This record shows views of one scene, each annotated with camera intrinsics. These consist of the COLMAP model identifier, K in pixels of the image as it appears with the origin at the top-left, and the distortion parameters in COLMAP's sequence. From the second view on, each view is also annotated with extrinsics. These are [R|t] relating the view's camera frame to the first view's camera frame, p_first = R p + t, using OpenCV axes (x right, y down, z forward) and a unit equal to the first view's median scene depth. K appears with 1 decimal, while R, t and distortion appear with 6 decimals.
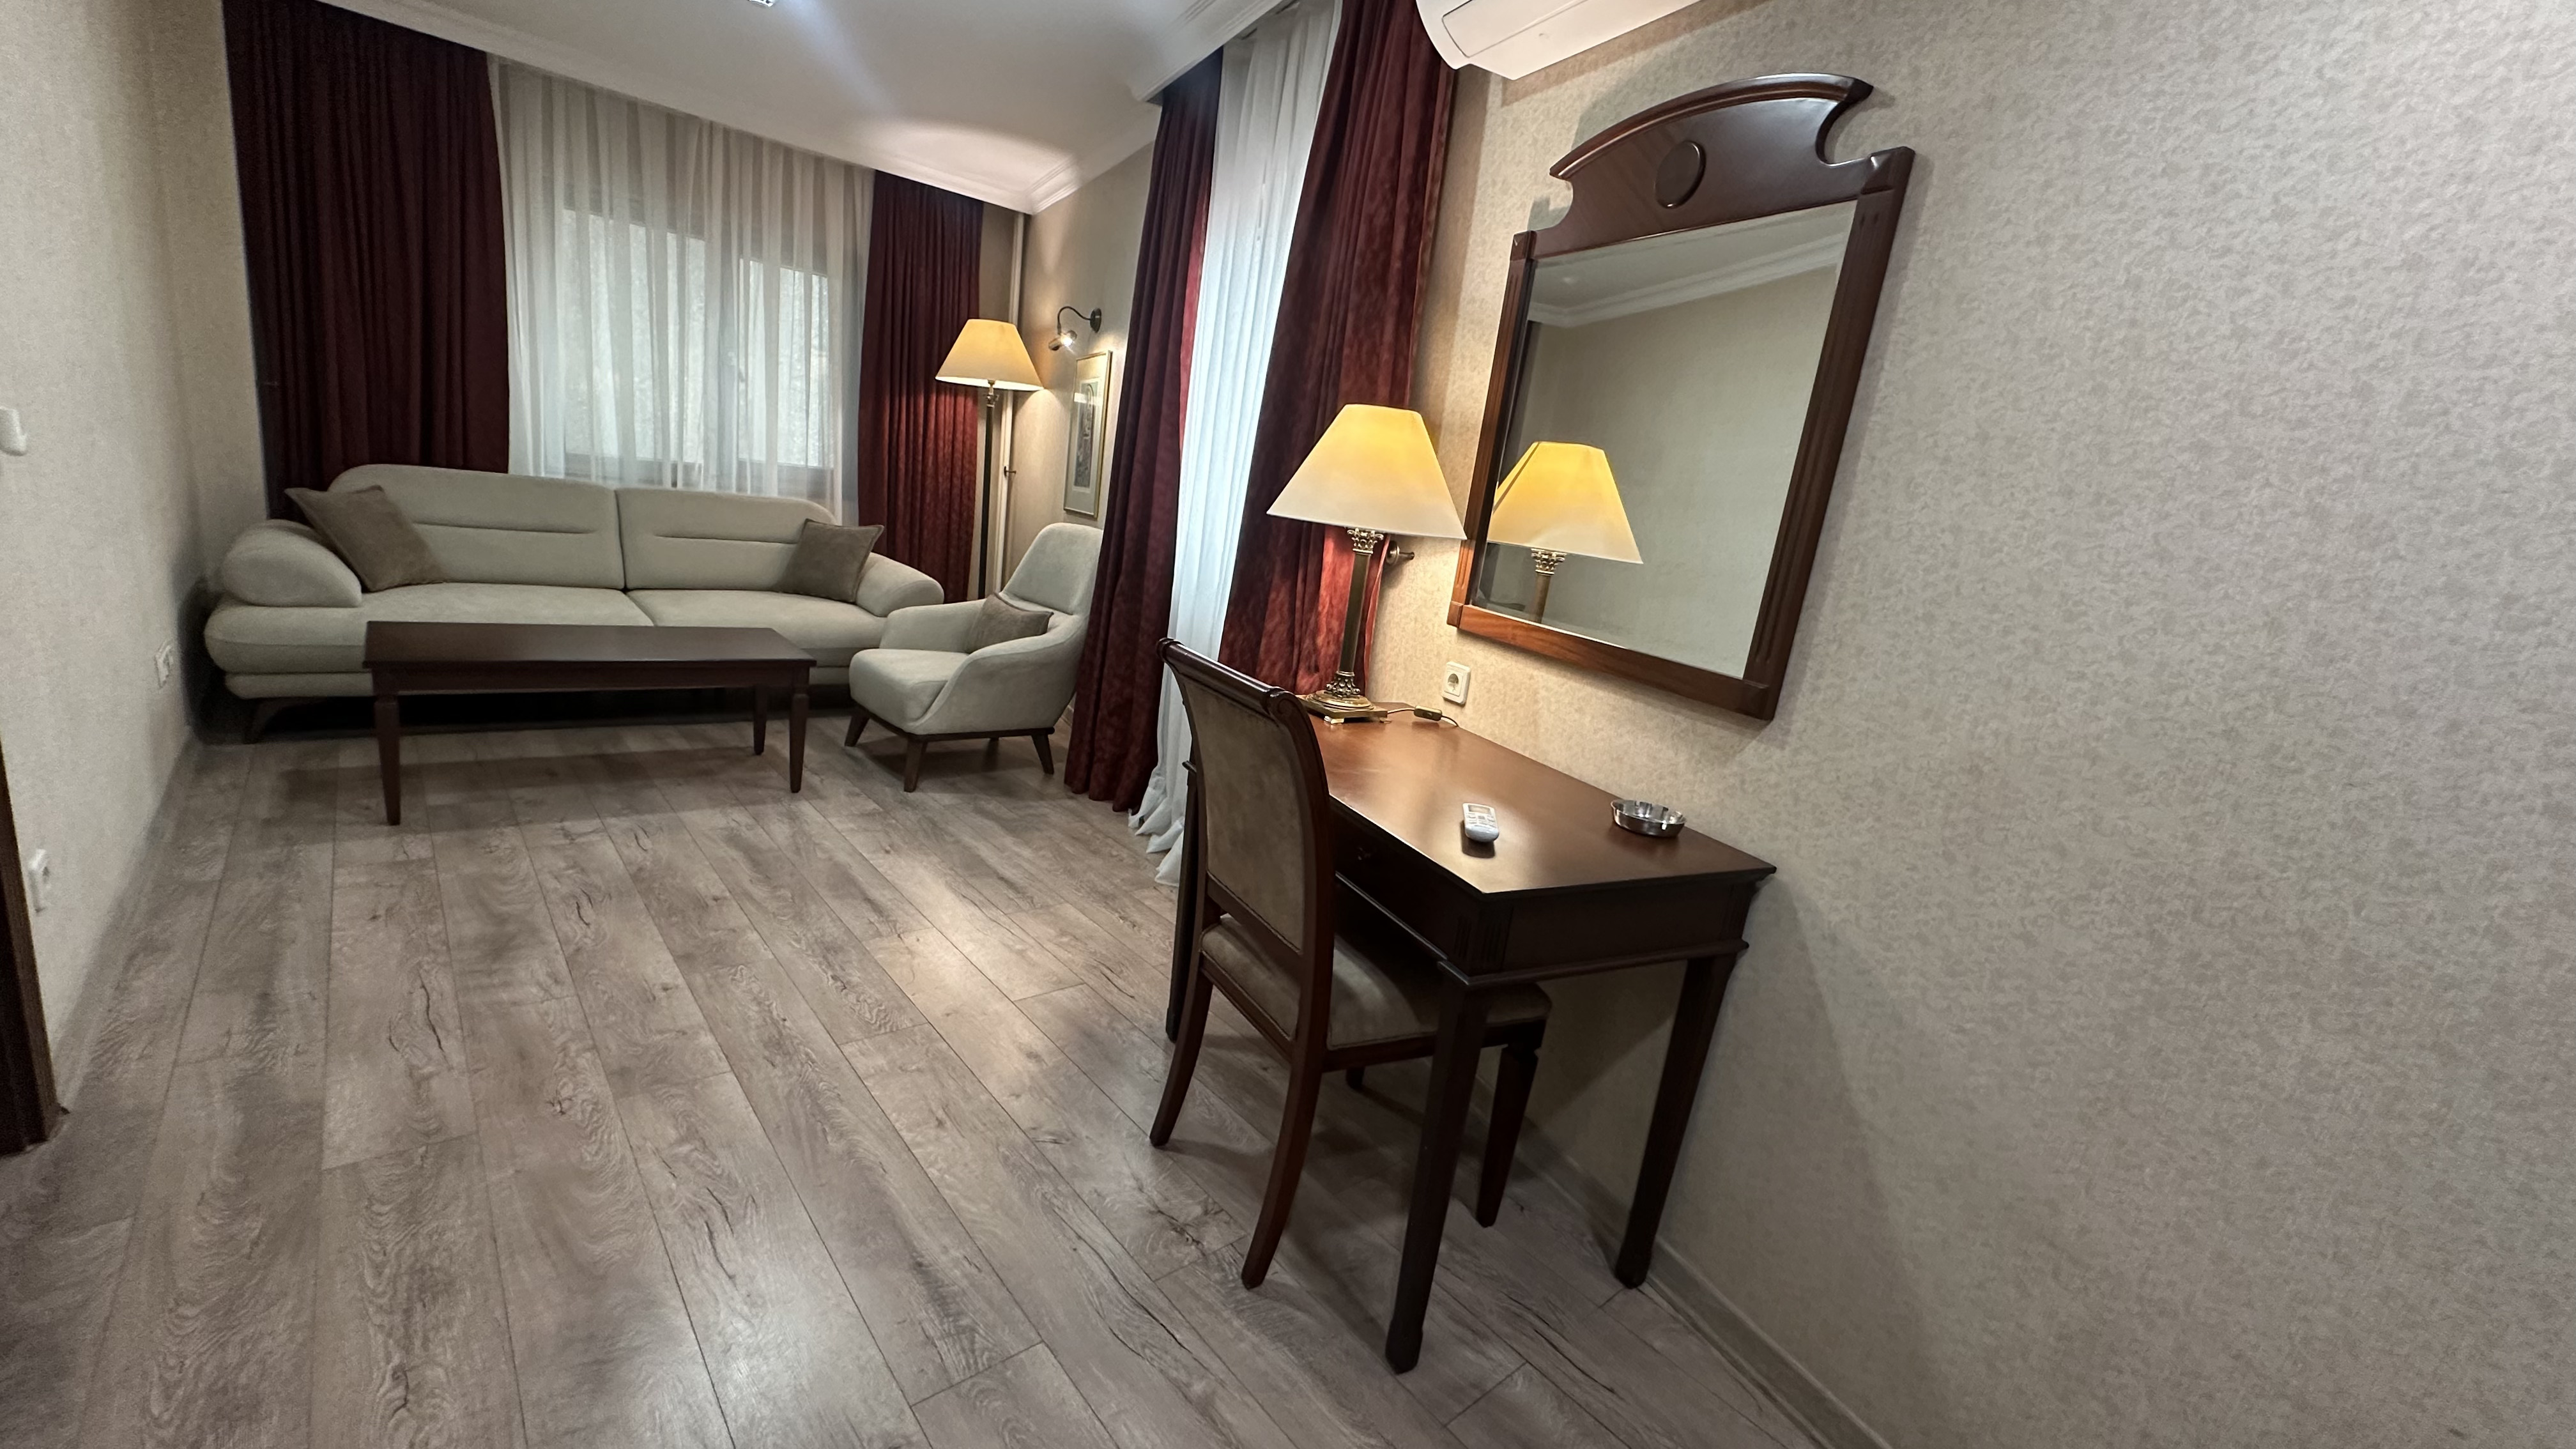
lens RADIAL K [[1038.8, 0, 1280.7], [0, 1038.8, 729.9], [0, 0, 1]] dist [-0.005985, -0.000994]
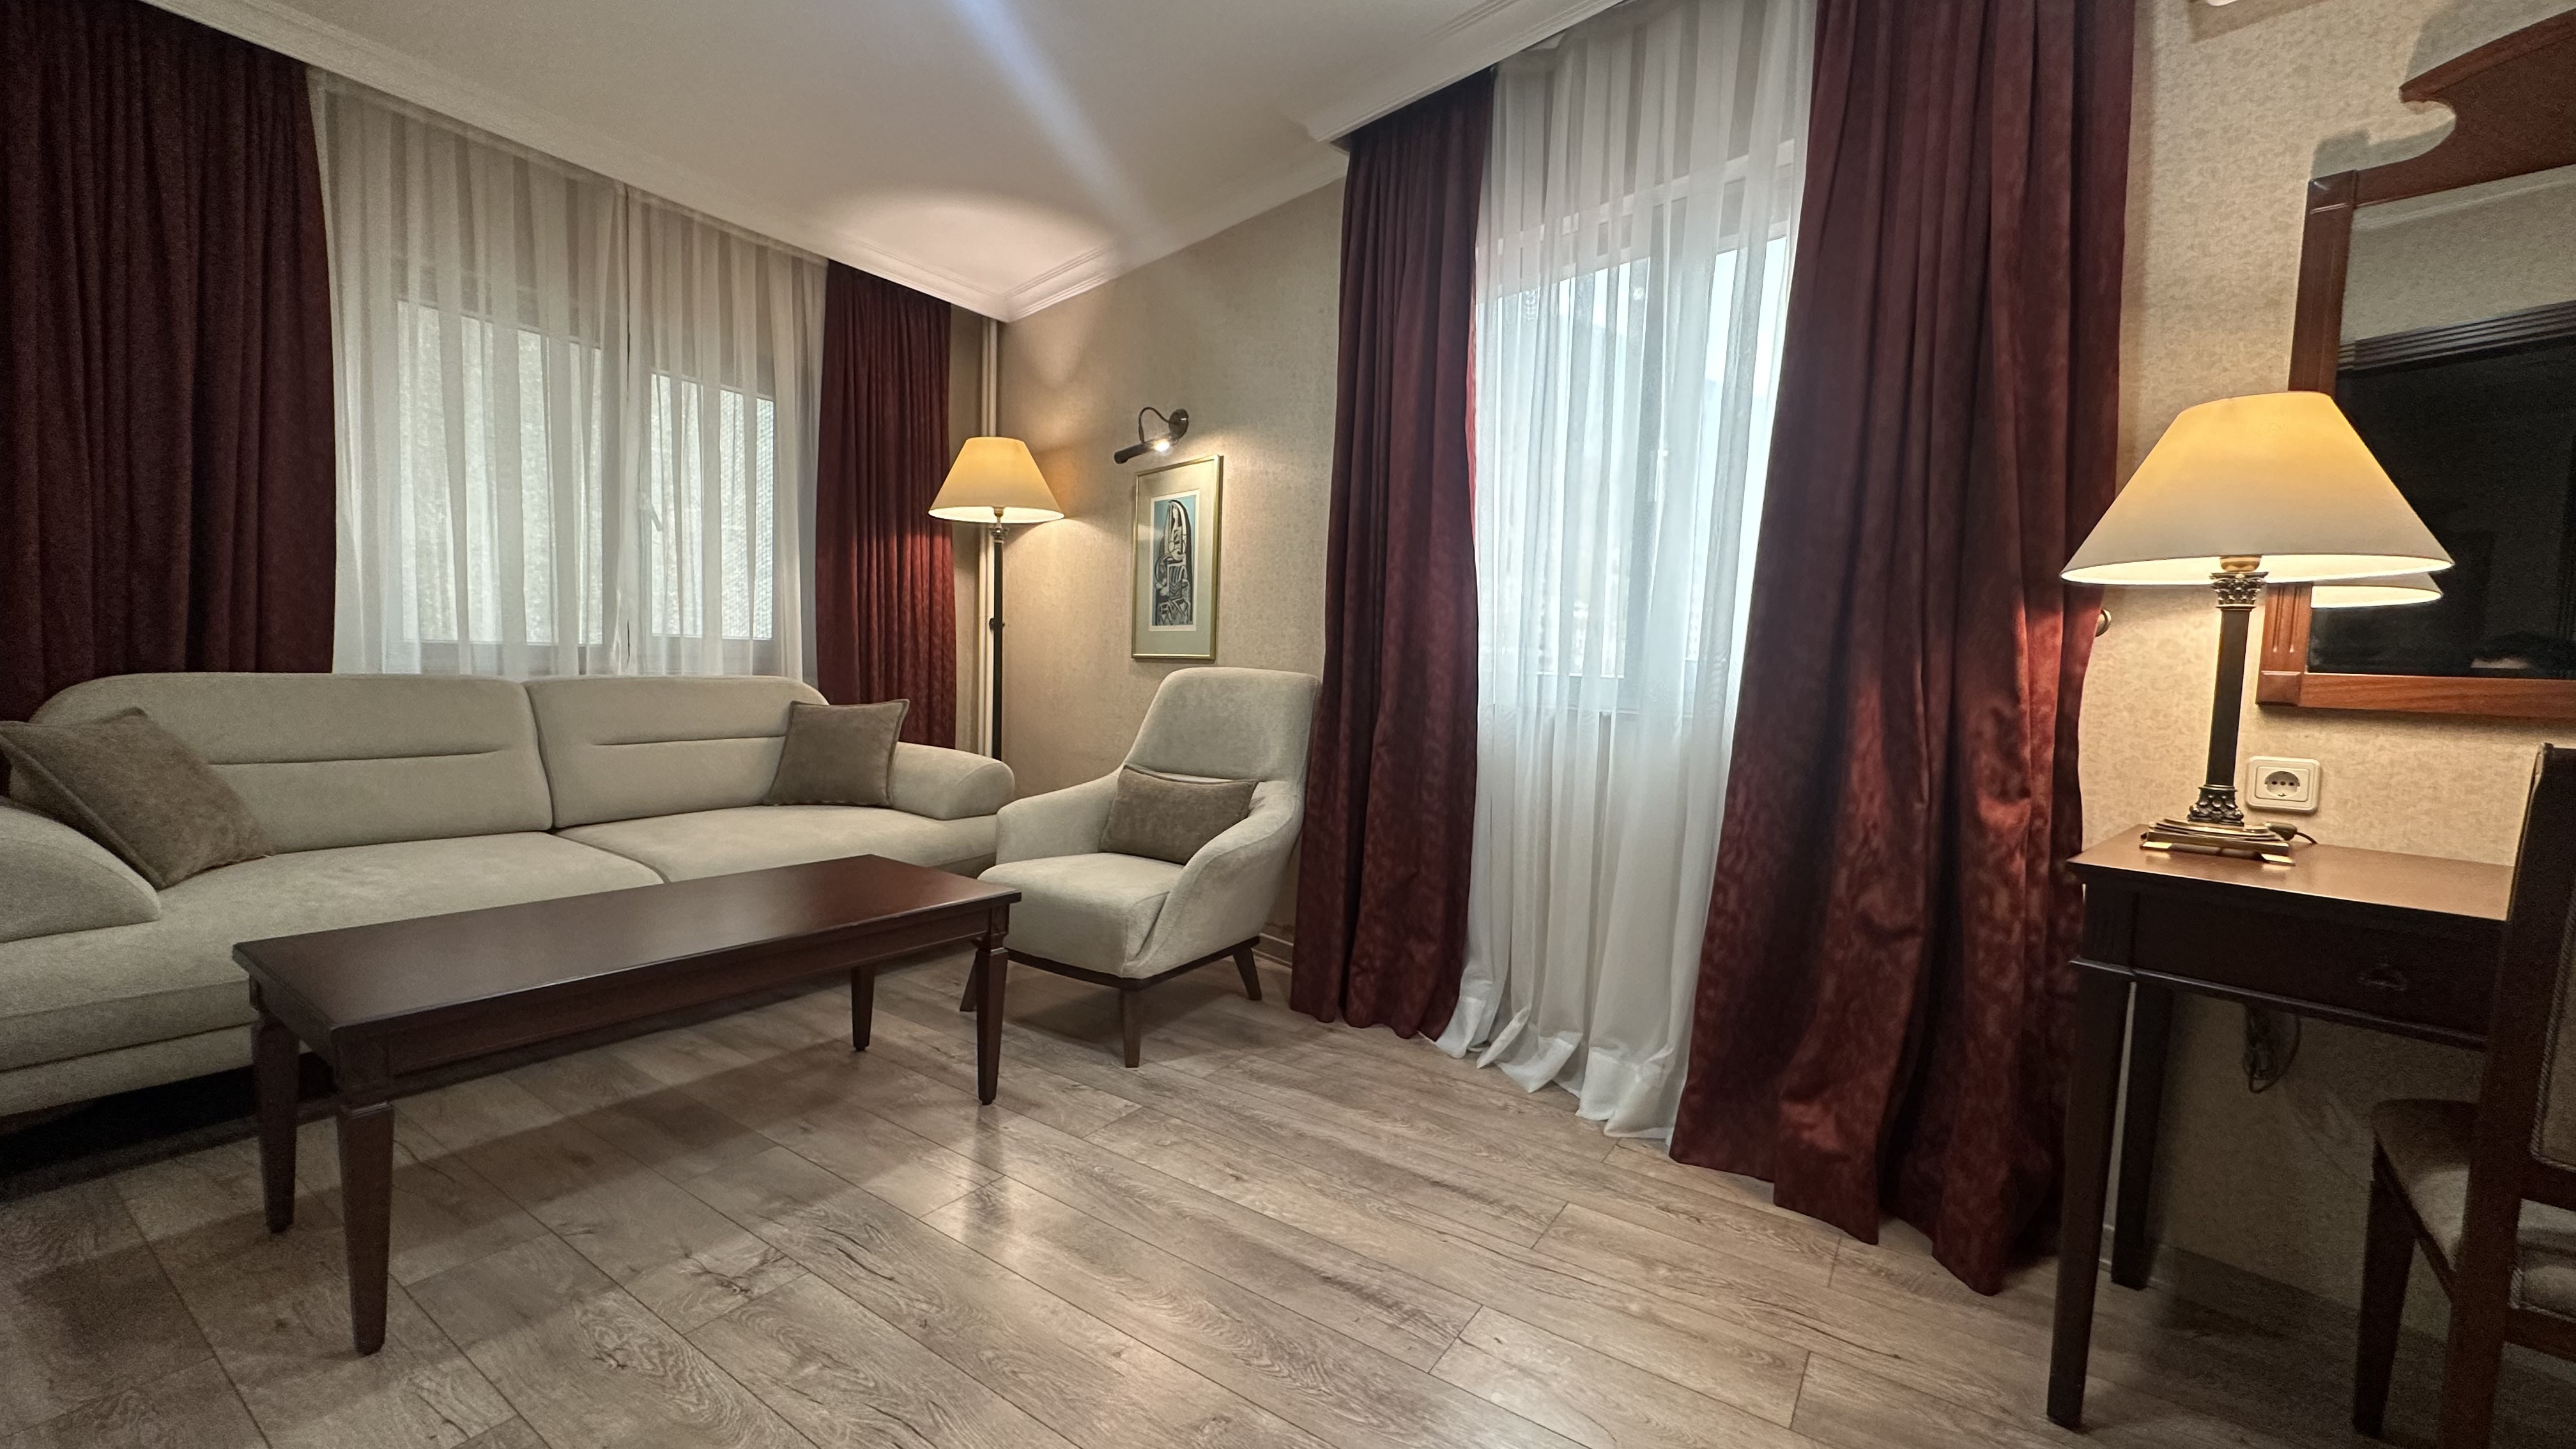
lens RADIAL K [[1038.8, 0, 1287.0], [0, 1038.8, 729.8], [0, 0, 1]] dist [-0.005985, -0.000994]
pose [[0.960873, -0.110856, 0.253840, -0.370423], [0.145699, 0.981677, -0.122808, -0.052728], [-0.235575, 0.154987, 0.959418, 0.266722]]
